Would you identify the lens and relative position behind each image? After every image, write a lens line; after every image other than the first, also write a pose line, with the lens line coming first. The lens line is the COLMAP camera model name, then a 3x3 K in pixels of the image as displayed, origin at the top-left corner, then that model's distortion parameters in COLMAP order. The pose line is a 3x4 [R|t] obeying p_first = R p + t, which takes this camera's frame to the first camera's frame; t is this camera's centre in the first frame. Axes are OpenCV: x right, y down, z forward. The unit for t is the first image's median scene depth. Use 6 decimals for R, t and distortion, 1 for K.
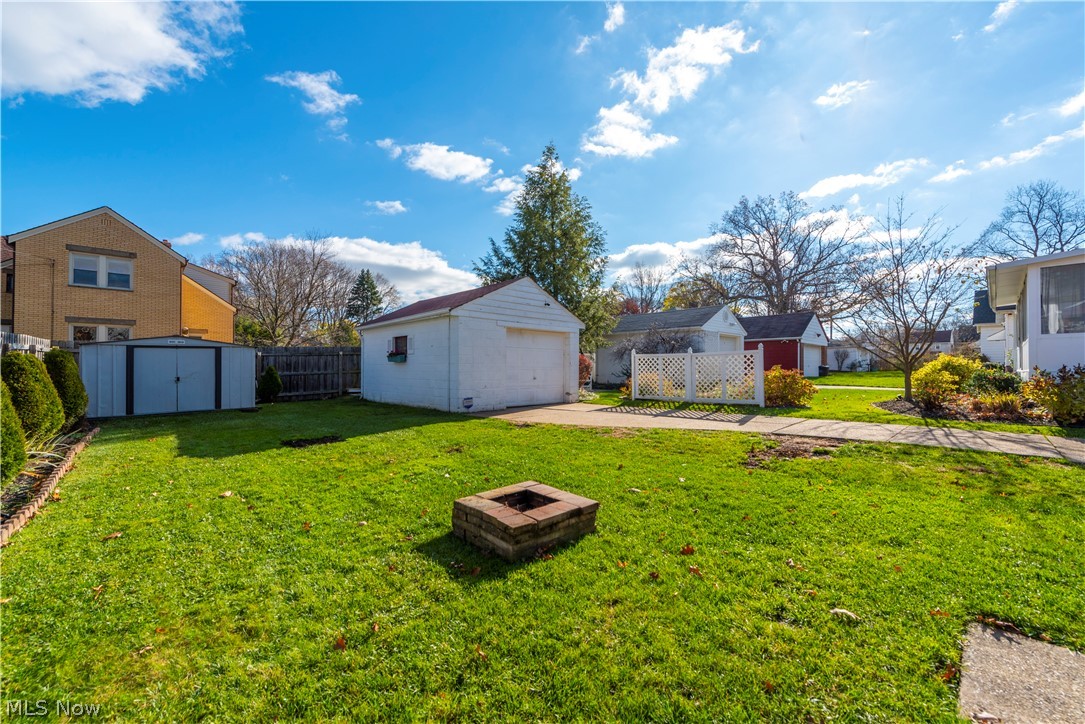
lens RADIAL K [[434.2, 0, 544.2], [0, 434.2, 362.0], [0, 0, 1]] dist [-0.010291, -0.000129]
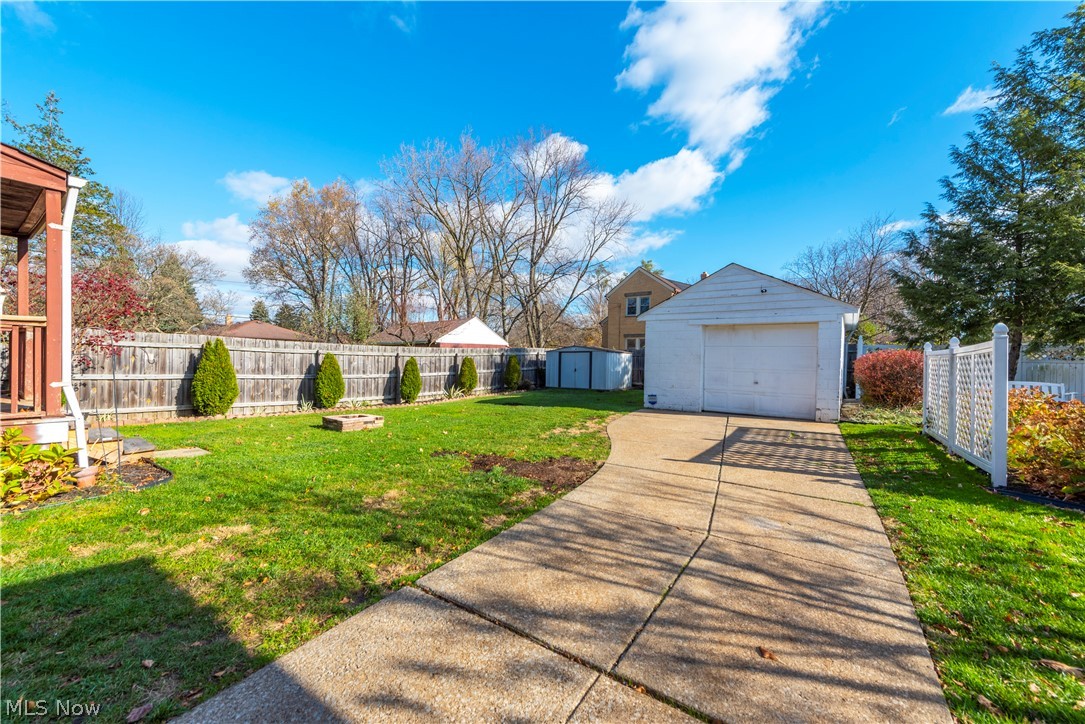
lens RADIAL K [[429.4, 0, 554.5], [0, 429.4, 361.6], [0, 0, 1]] dist [-0.001070, -0.000103]
pose [[0.181950, 0.009606, -0.983261, 0.729764], [-0.007063, 0.999939, 0.008462, -0.006984], [0.983282, 0.005405, 0.182007, 0.489728]]
